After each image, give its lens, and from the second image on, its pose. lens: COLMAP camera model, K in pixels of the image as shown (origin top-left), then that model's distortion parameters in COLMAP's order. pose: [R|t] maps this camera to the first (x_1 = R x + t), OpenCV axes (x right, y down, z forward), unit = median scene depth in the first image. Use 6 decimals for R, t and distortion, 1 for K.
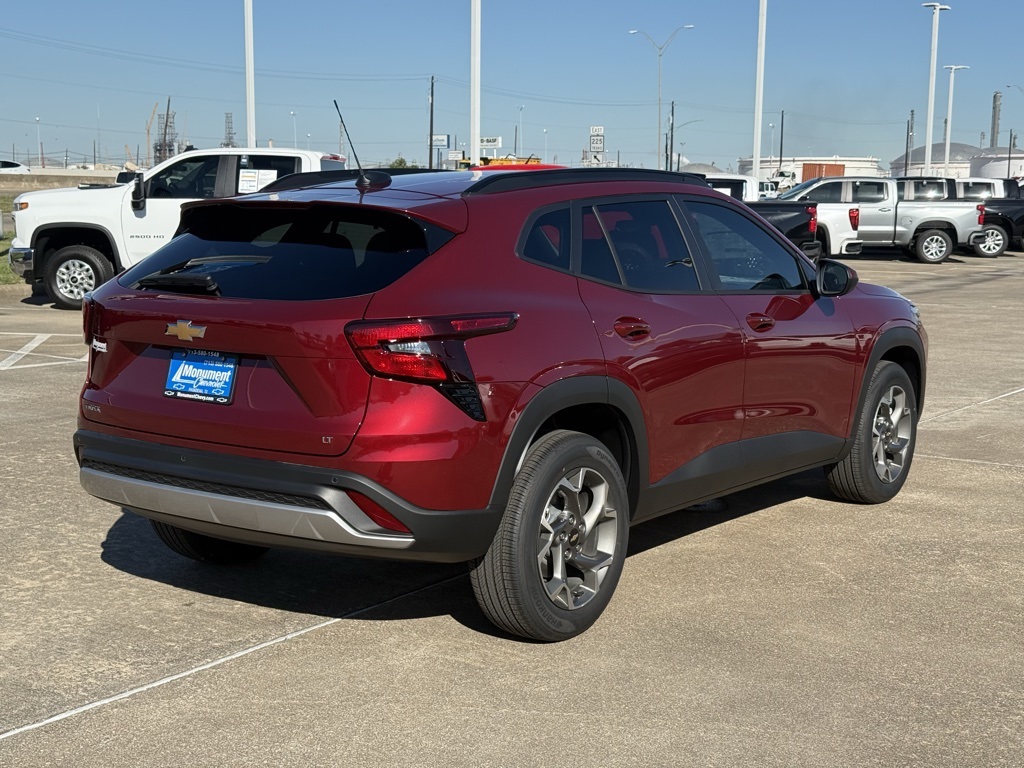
lens RADIAL K [[1408.7, 0, 522.6], [0, 1408.7, 385.0], [0, 0, 1]] dist [0.181119, -0.354673]
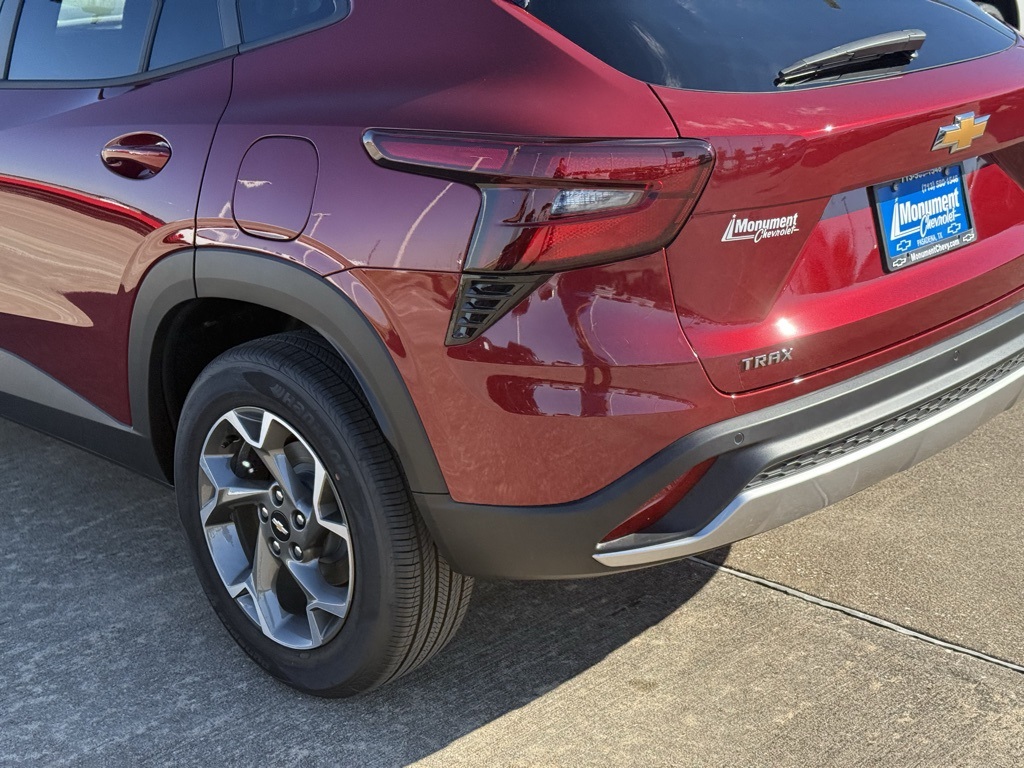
lens RADIAL K [[1408.7, 0, 522.6], [0, 1408.7, 385.0], [0, 0, 1]] dist [0.181119, -0.354673]
pose [[0.138212, -0.321750, 0.936683, -0.770275], [0.164301, 0.940104, 0.298681, -0.132816], [-0.976679, 0.112617, 0.182798, 1.012763]]
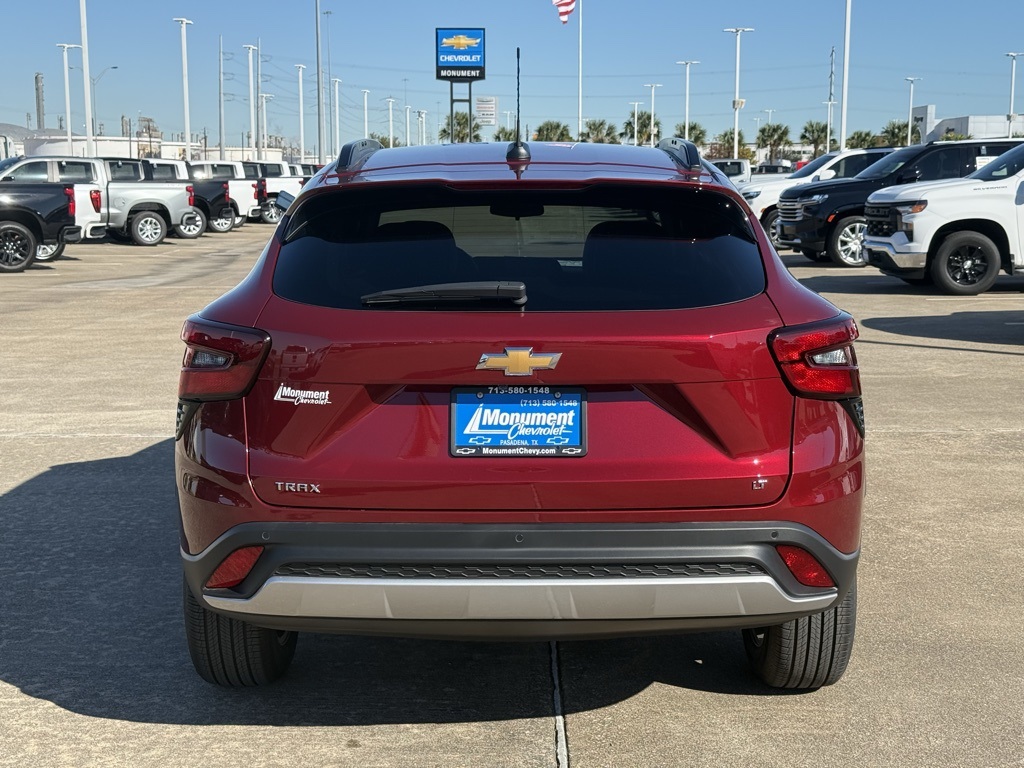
lens RADIAL K [[1408.7, 0, 522.6], [0, 1408.7, 385.0], [0, 0, 1]] dist [0.181119, -0.354673]
pose [[0.812162, -0.094550, 0.575719, -0.608756], [0.087392, 0.995363, 0.040185, -0.051508], [-0.576849, 0.017676, 0.816659, 0.392265]]
